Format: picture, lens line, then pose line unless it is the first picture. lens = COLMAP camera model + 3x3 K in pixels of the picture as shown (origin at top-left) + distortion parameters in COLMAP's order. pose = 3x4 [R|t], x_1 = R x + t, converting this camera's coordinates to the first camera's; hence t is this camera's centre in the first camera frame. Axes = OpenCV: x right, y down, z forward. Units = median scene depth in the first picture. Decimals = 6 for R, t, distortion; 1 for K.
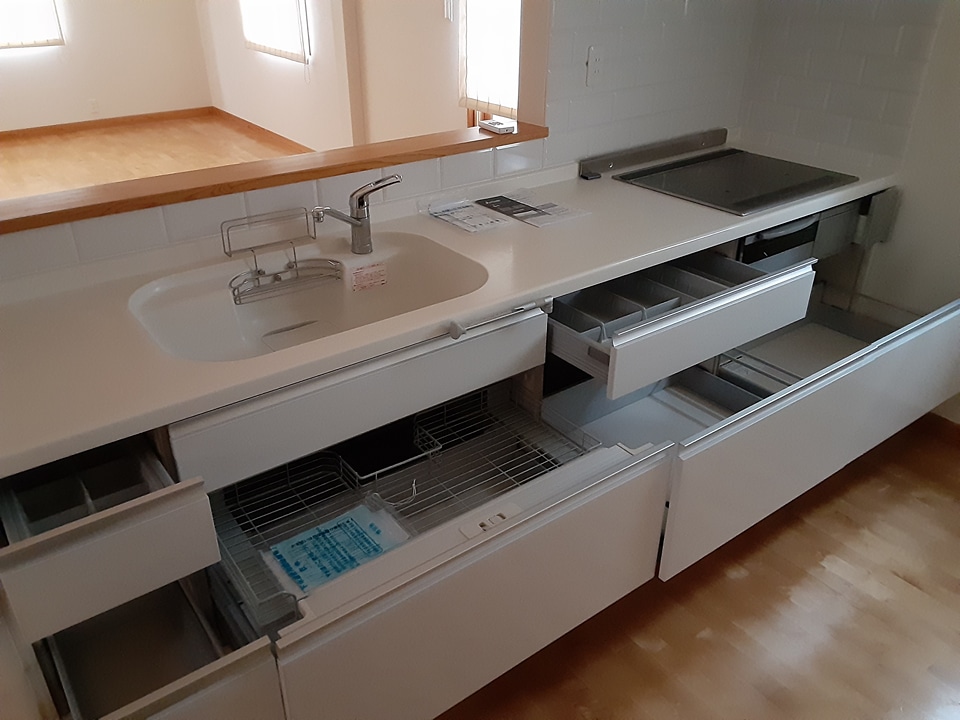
lens RADIAL K [[771.6, 0, 468.0], [0, 771.6, 356.2], [0, 0, 1]] dist [0.127699, -0.185992]
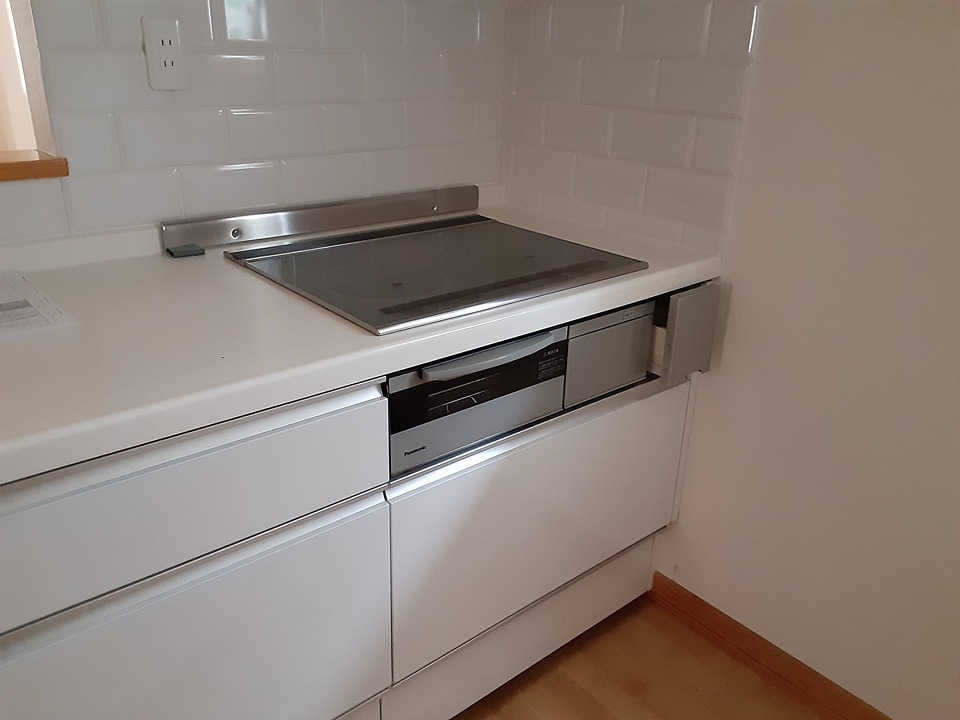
lens RADIAL K [[771.6, 0, 468.0], [0, 771.6, 356.2], [0, 0, 1]] dist [0.127699, -0.185992]
pose [[0.998243, 0.001784, 0.059233, 0.371098], [0.004327, 0.994683, -0.102889, -0.113399], [-0.059101, 0.102964, 0.992928, 0.507003]]
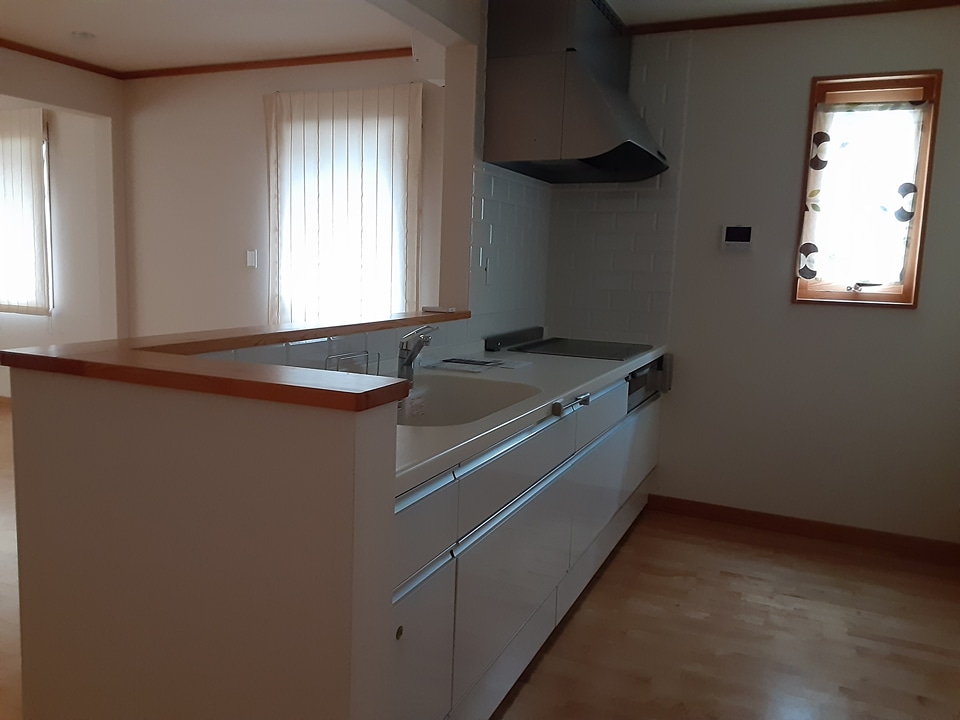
lens RADIAL K [[771.6, 0, 468.0], [0, 771.6, 356.2], [0, 0, 1]] dist [0.127699, -0.185992]
pose [[0.874917, -0.029677, 0.483362, -0.575351], [0.197471, 0.933232, -0.300140, 0.180833], [-0.442182, 0.358048, 0.822361, -0.045076]]
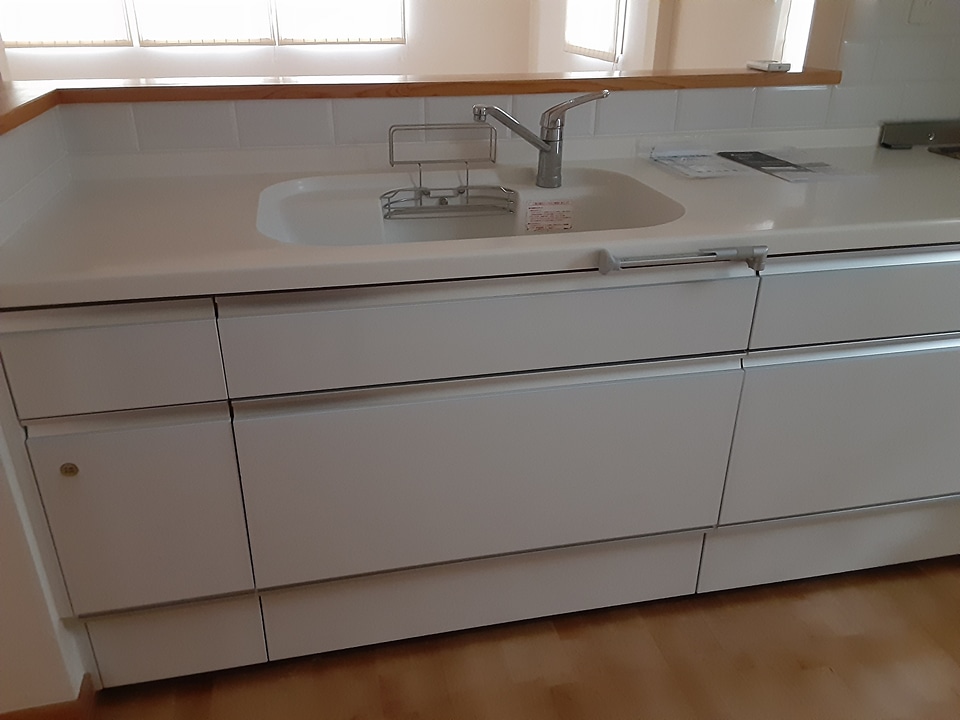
lens RADIAL K [[771.6, 0, 468.0], [0, 771.6, 356.2], [0, 0, 1]] dist [0.127699, -0.185992]
pose [[0.913402, 0.180743, -0.364732, 0.108520], [-0.198770, 0.979971, -0.012158, 0.062891], [0.355229, 0.083603, 0.931033, 0.198477]]
